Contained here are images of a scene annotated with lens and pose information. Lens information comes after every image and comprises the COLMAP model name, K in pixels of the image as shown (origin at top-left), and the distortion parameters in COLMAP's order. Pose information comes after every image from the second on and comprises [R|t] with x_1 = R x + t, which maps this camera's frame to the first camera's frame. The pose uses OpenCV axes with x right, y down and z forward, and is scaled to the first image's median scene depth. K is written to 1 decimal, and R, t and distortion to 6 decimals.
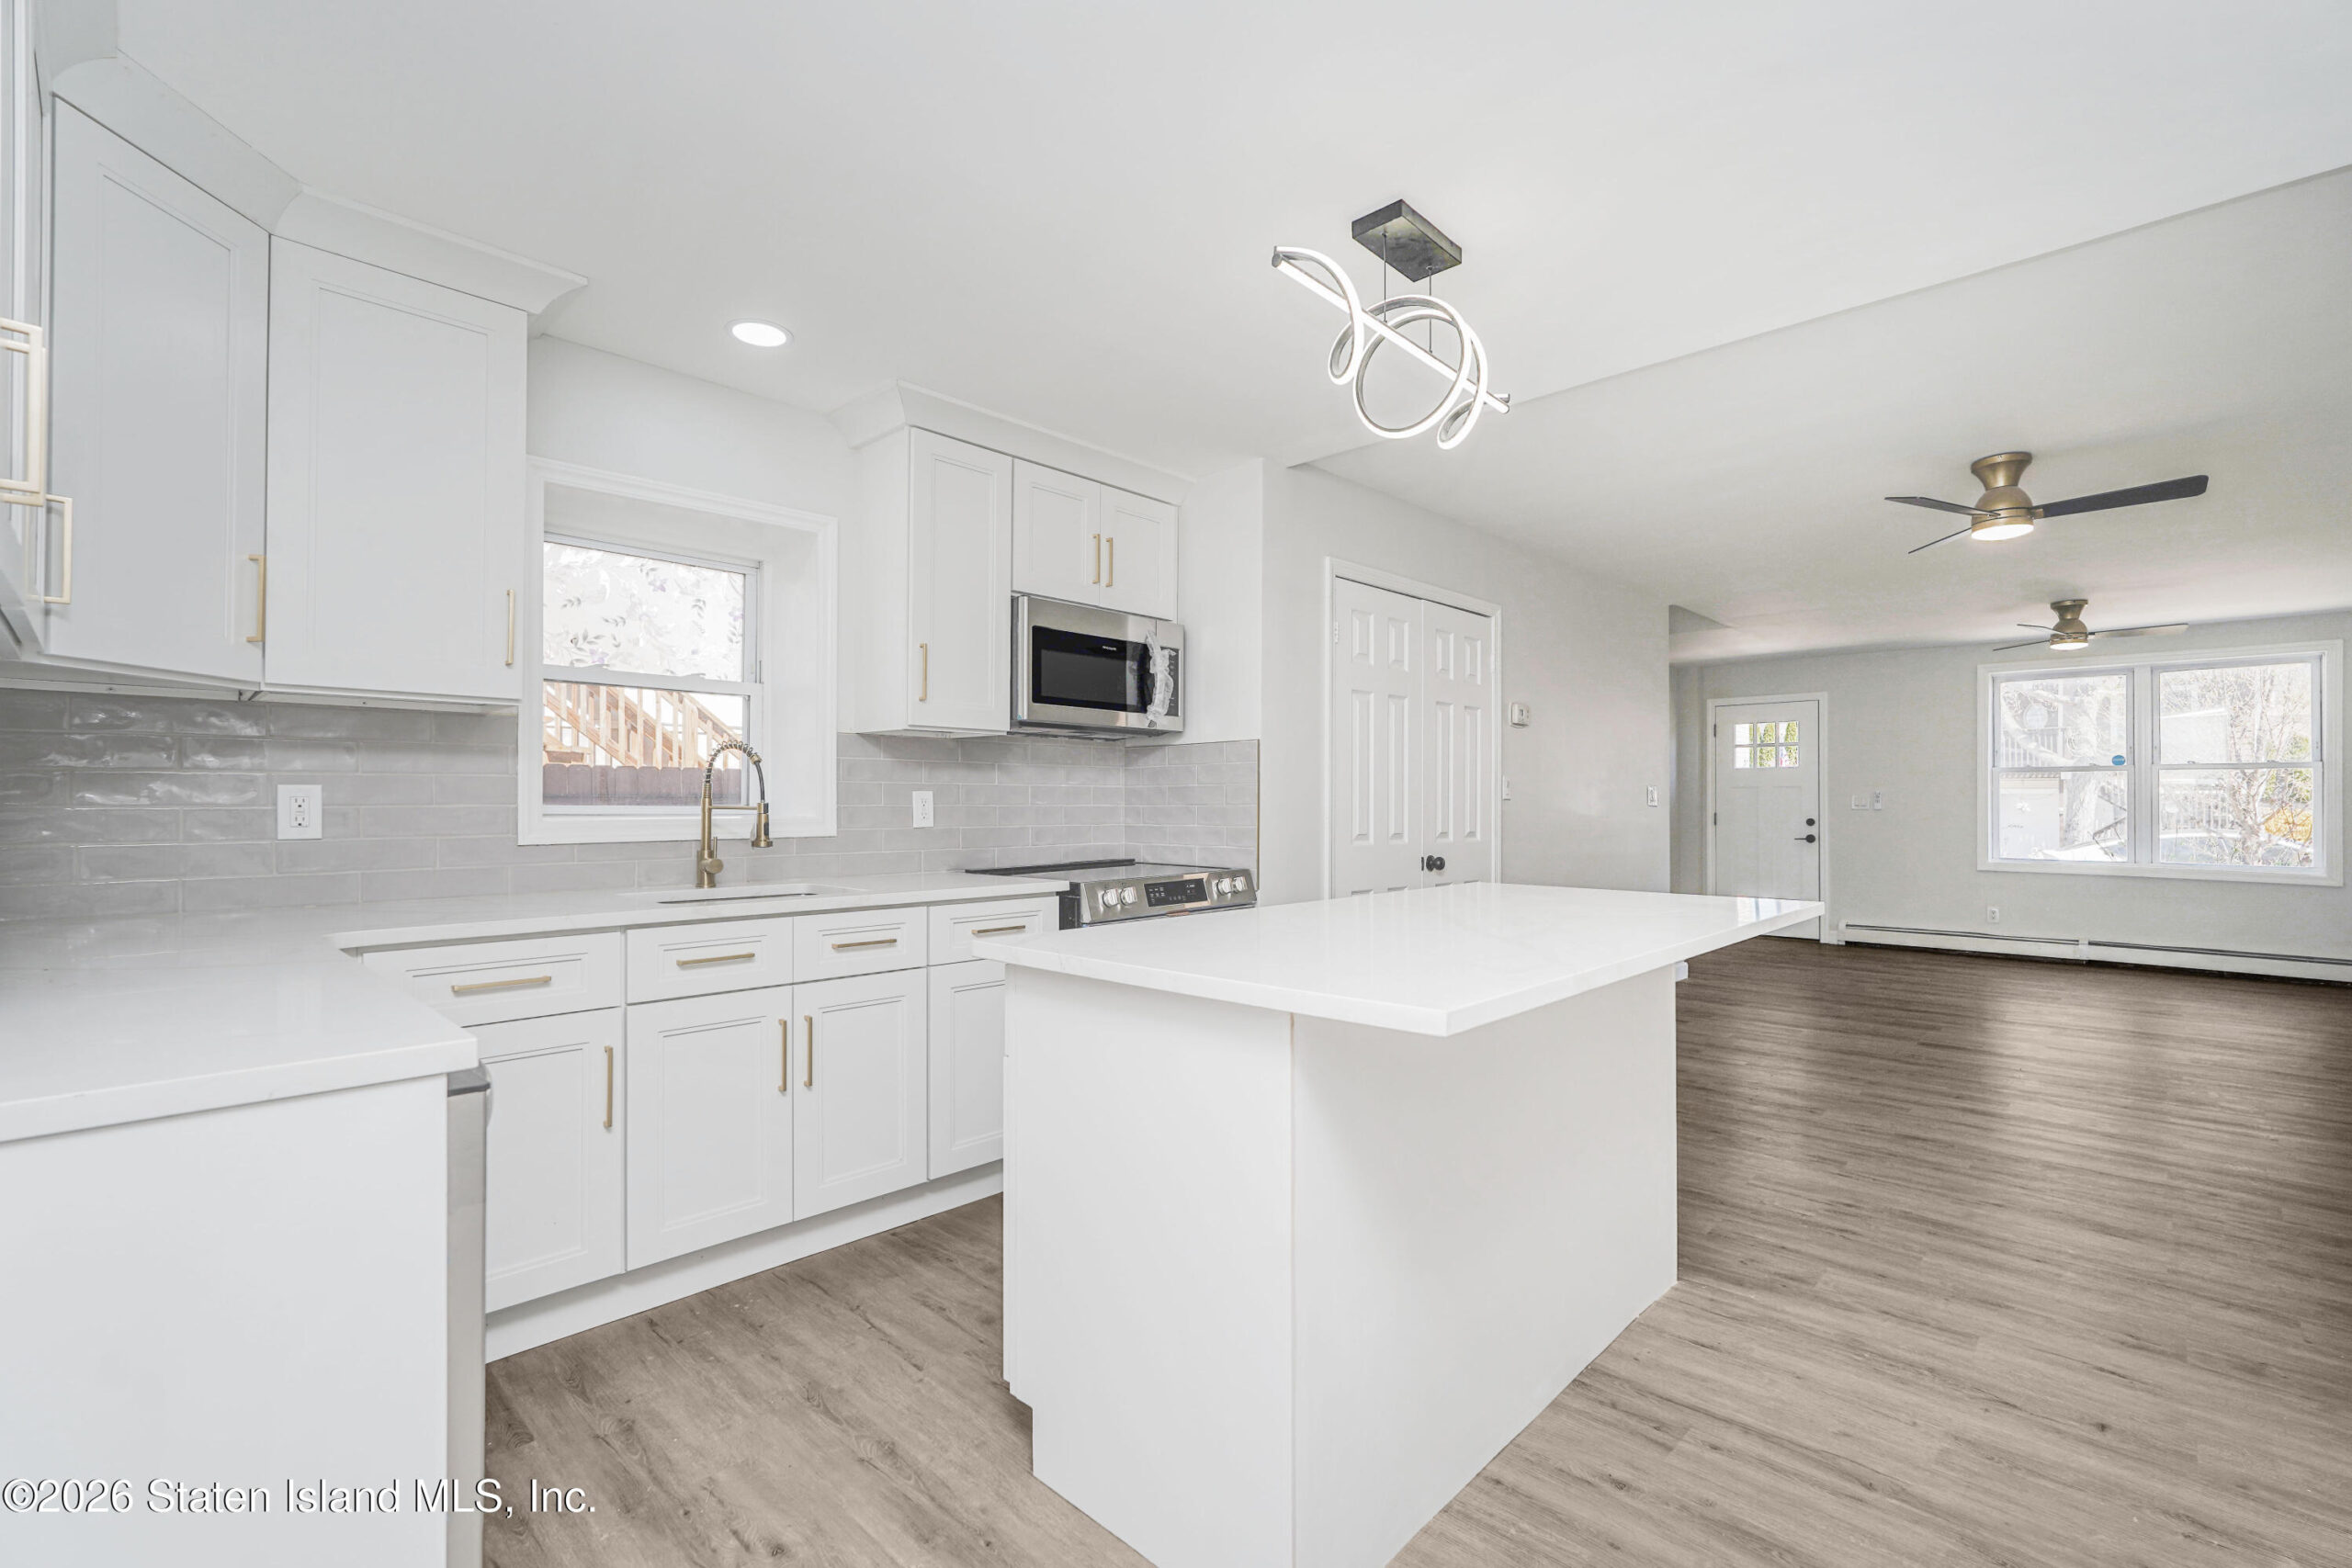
lens RADIAL K [[1063.9, 0, 1165.6], [0, 1063.9, 800.7], [0, 0, 1]] dist [-0.014347, 0.008863]
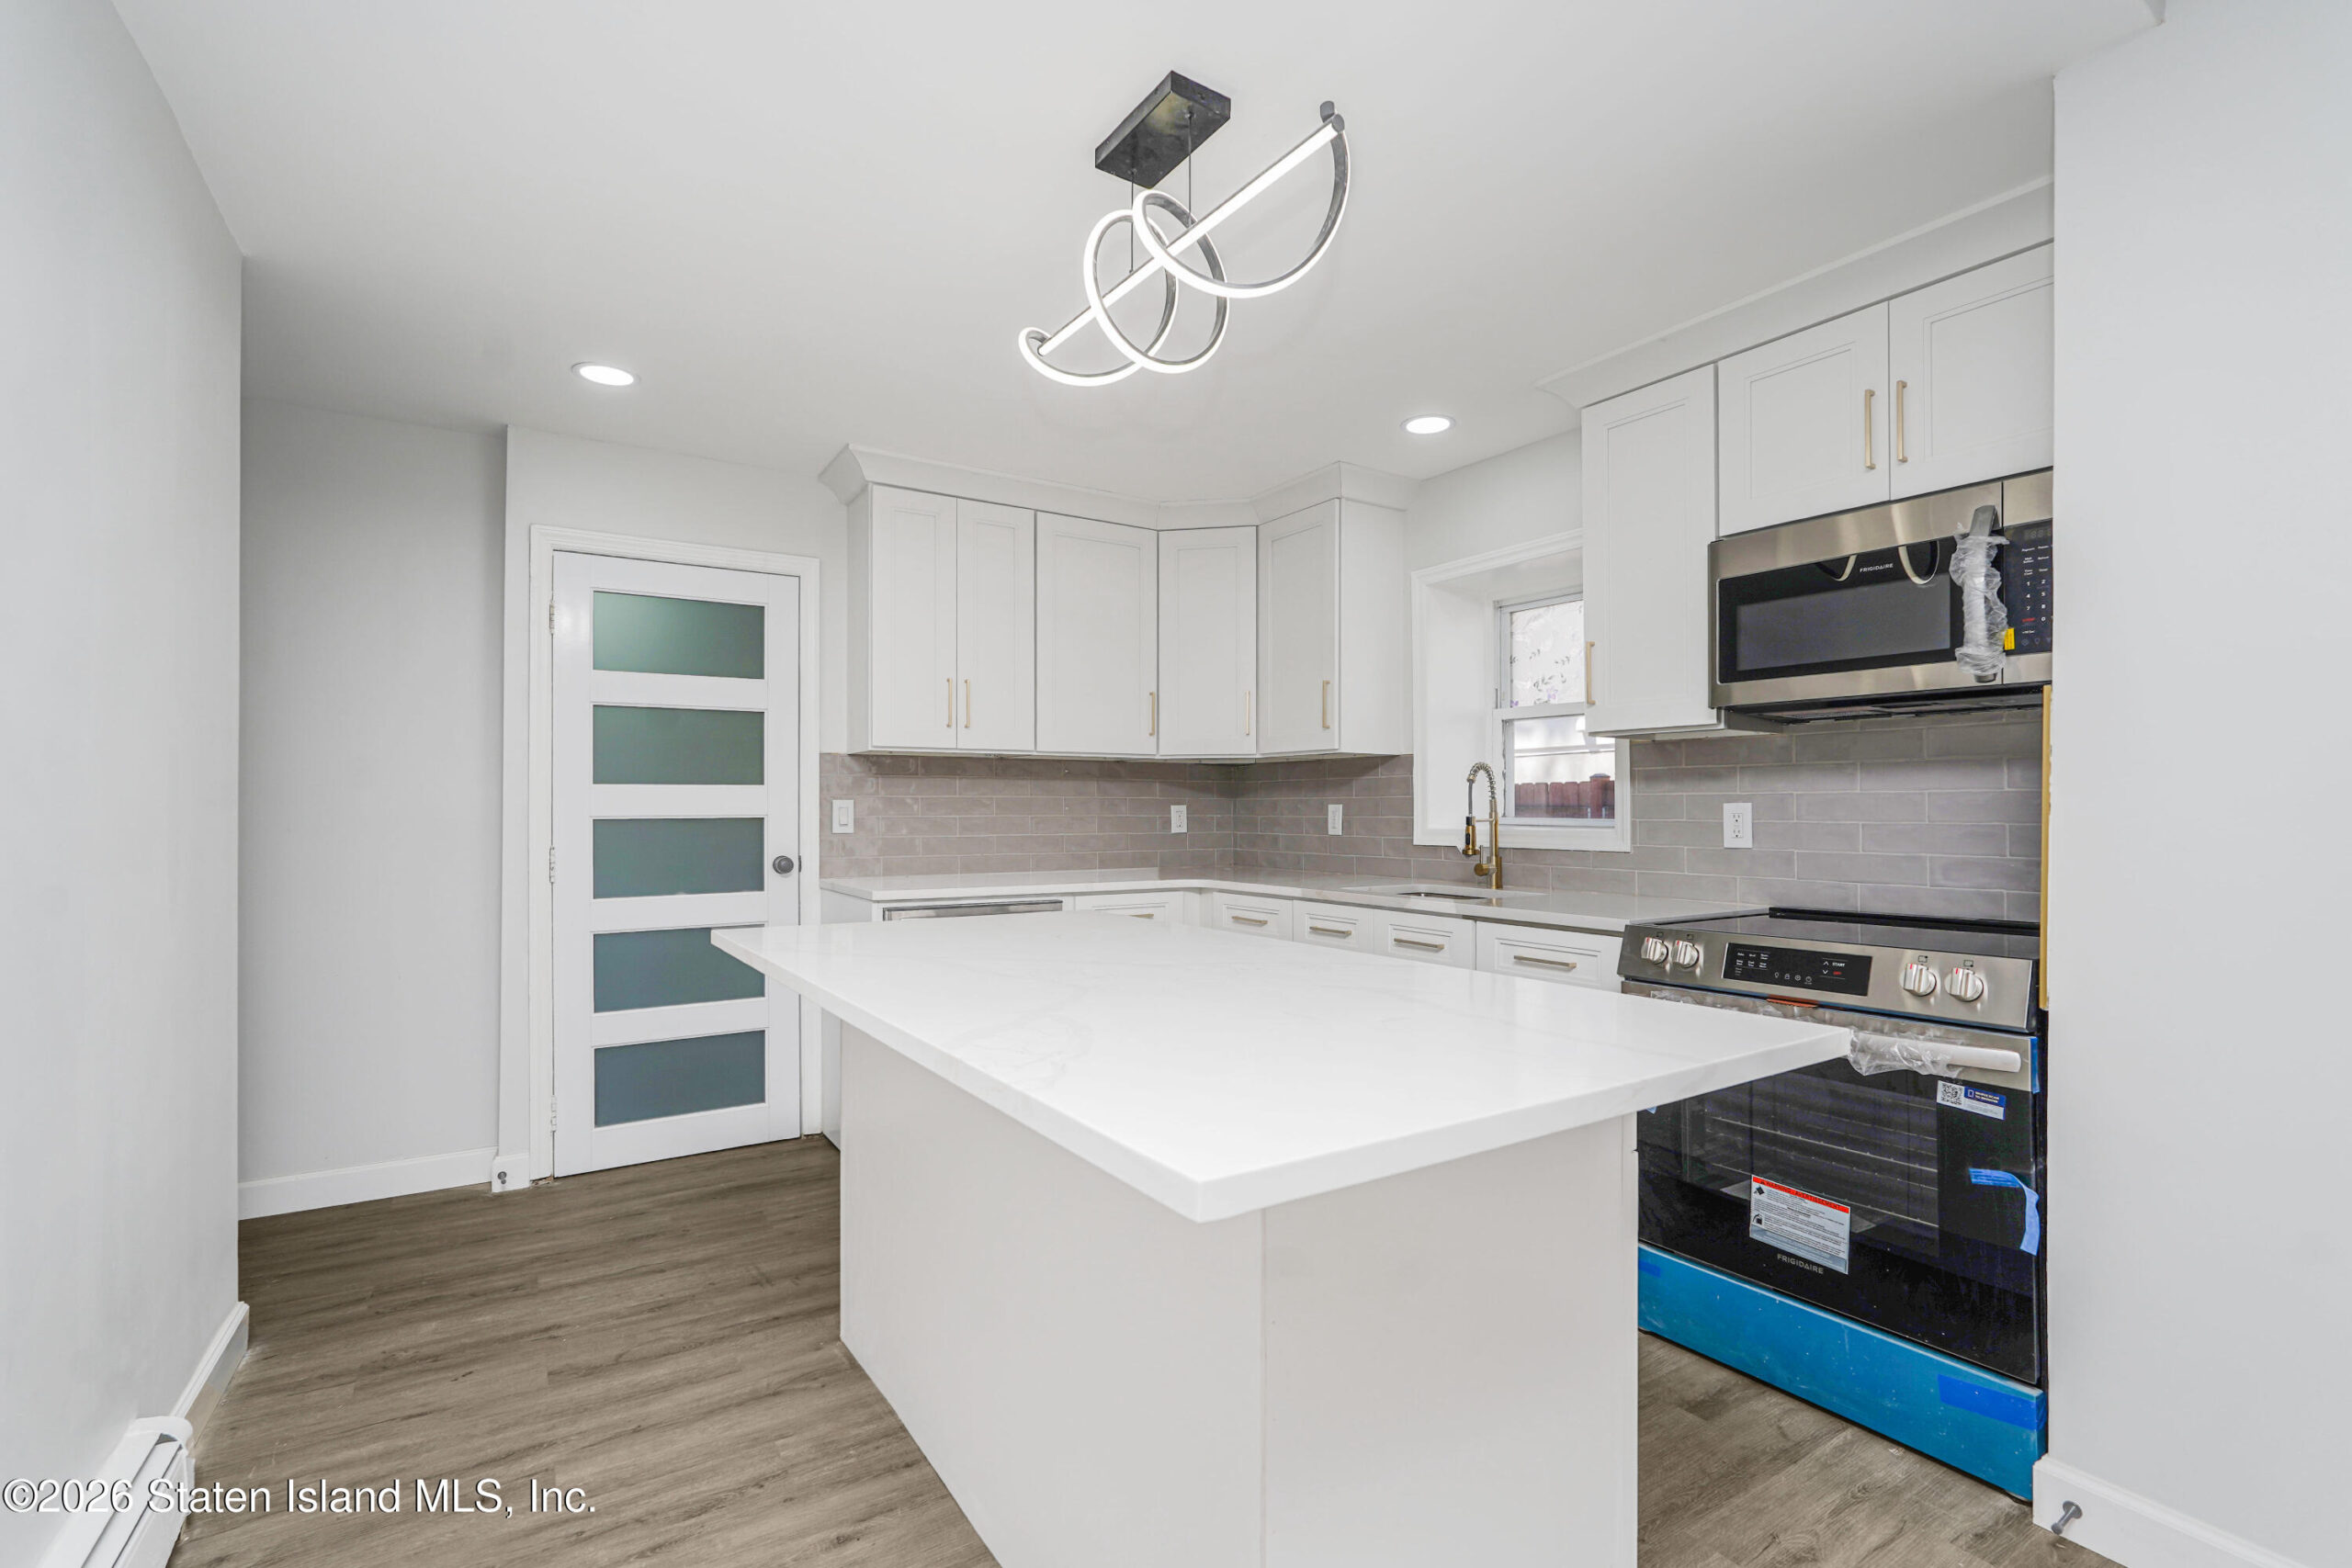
lens RADIAL K [[1063.9, 0, 1167.8], [0, 1063.9, 806.3], [0, 0, 1]] dist [-0.014347, 0.008863]
pose [[-0.238232, -0.005107, -0.971195, 0.362197], [0.000559, 0.999985, -0.005396, -0.001565], [0.971208, -0.001828, -0.238226, 0.426022]]
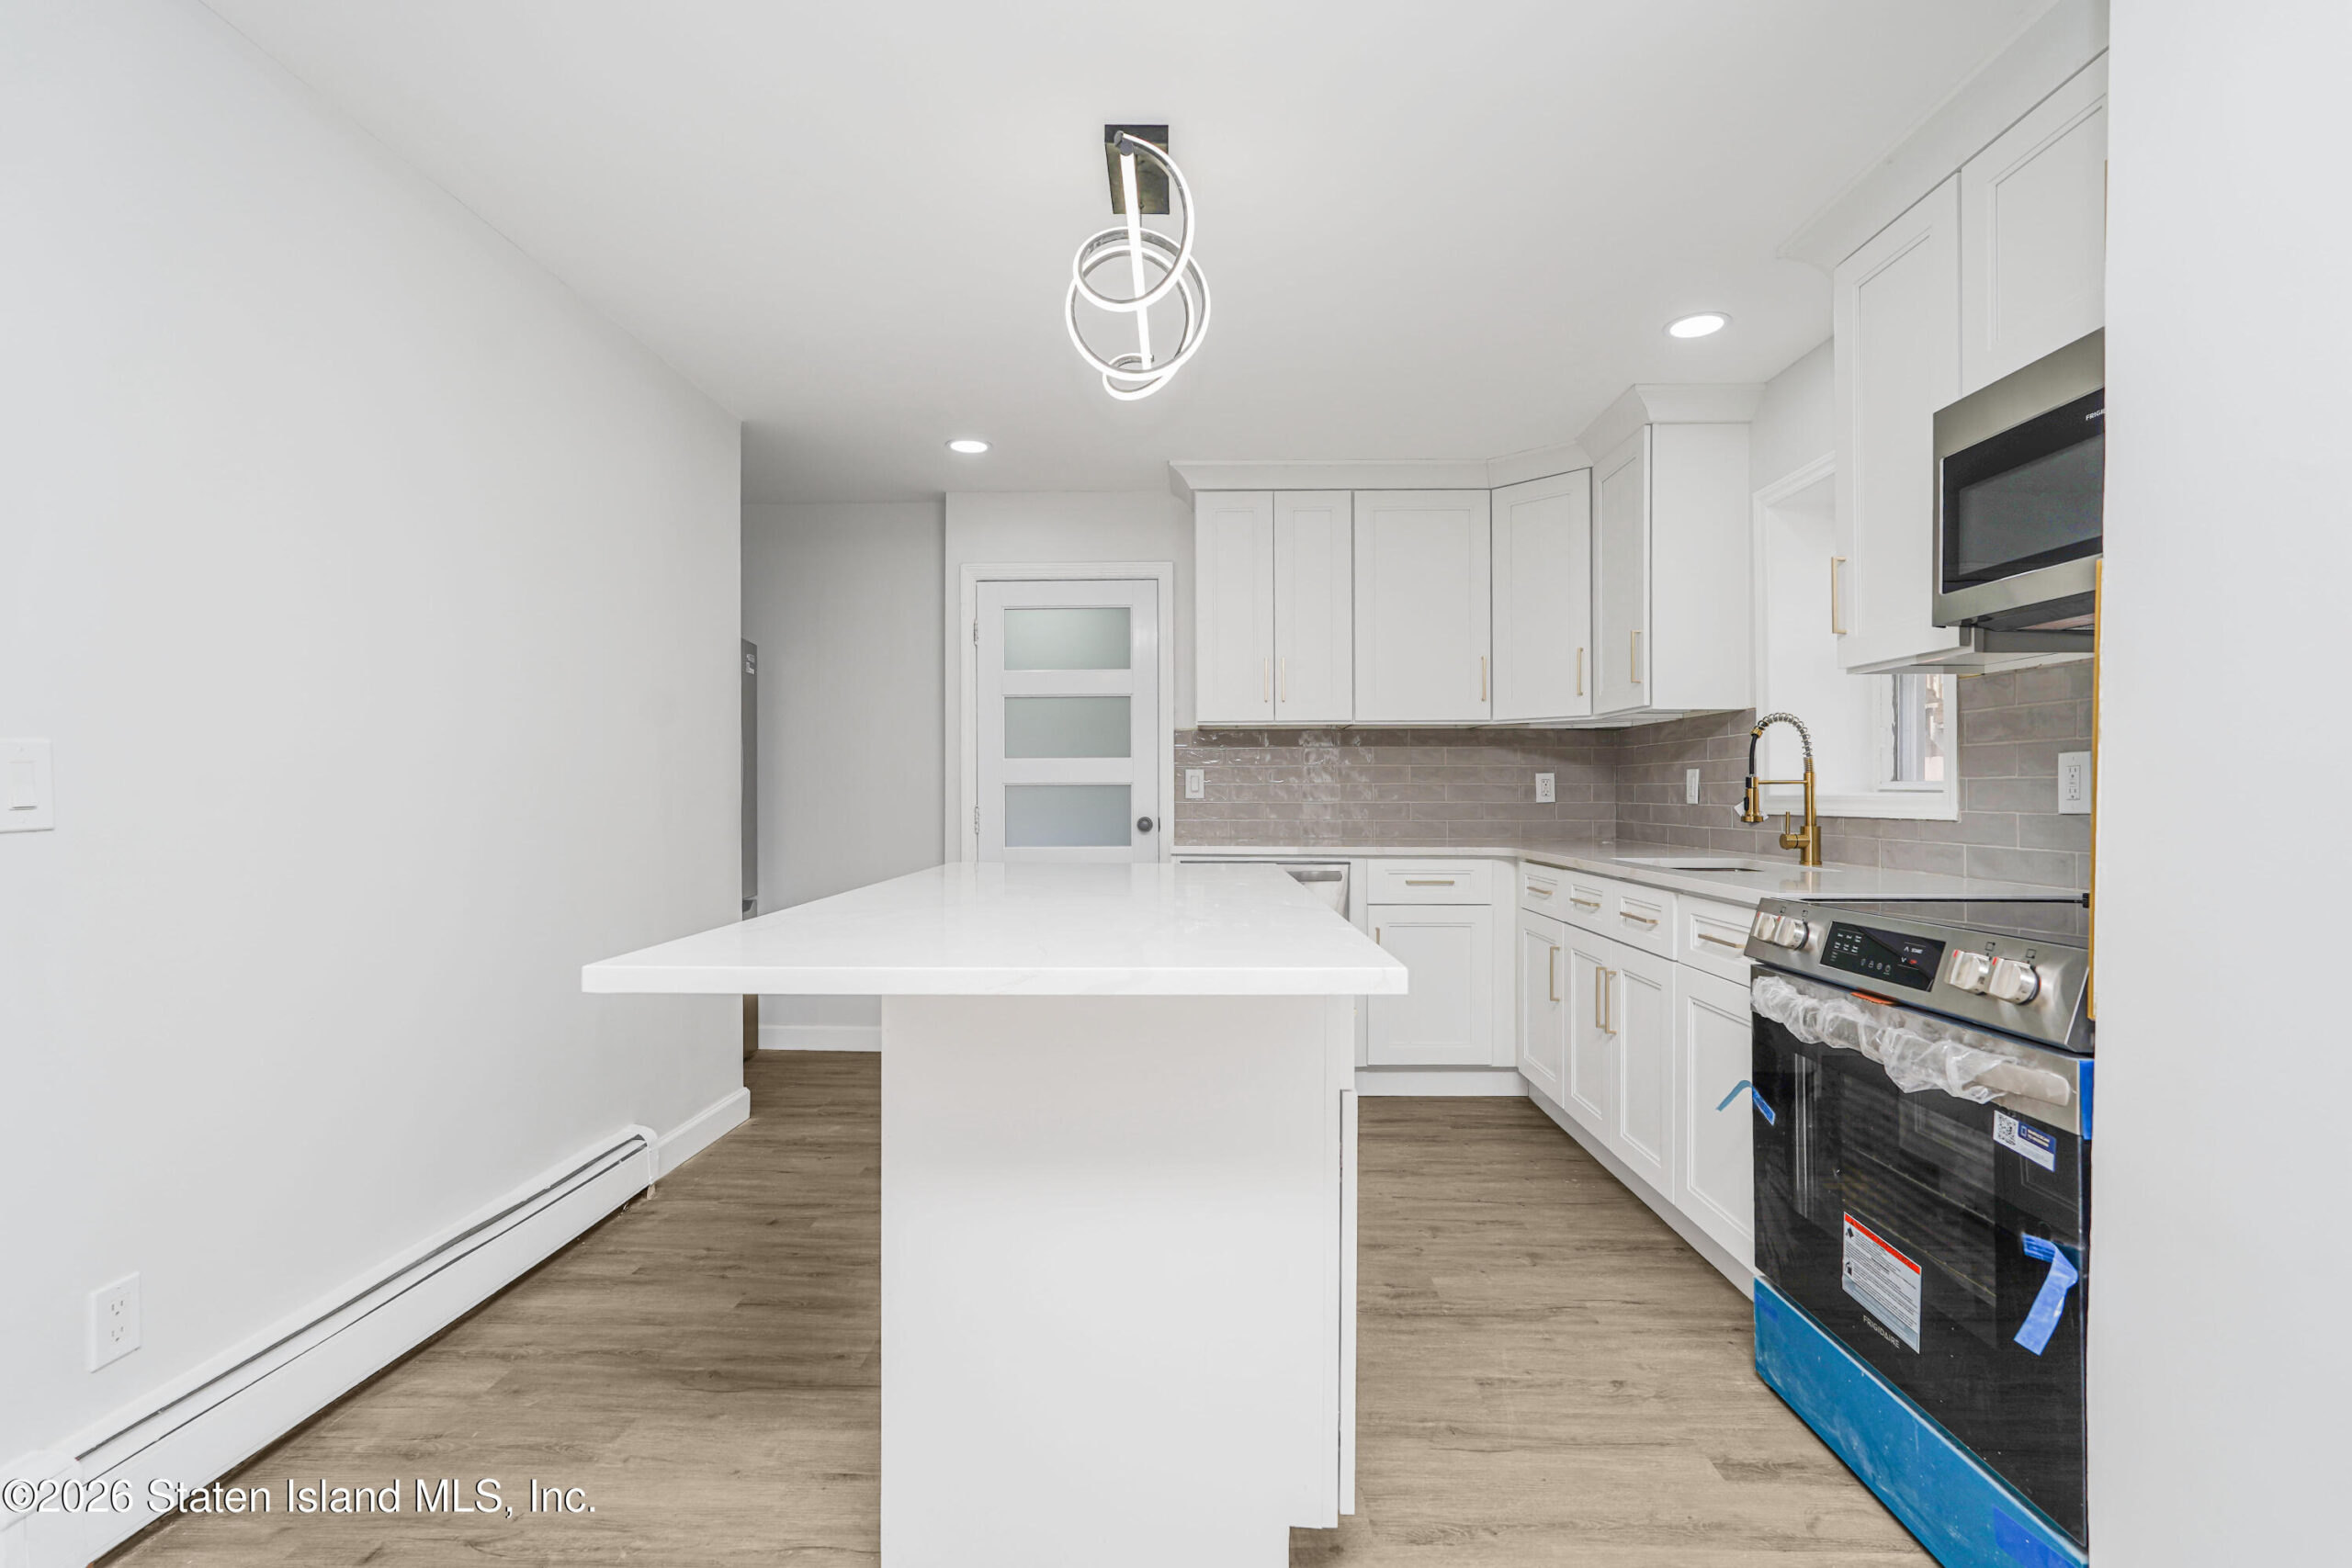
lens RADIAL K [[1063.9, 0, 1169.3], [0, 1063.9, 804.3], [0, 0, 1]] dist [-0.014347, 0.008863]
pose [[-0.742471, 0.004166, -0.669866, 0.297690], [-0.001602, 0.999967, 0.007996, 0.008668], [0.669877, 0.007010, -0.742439, 0.607157]]
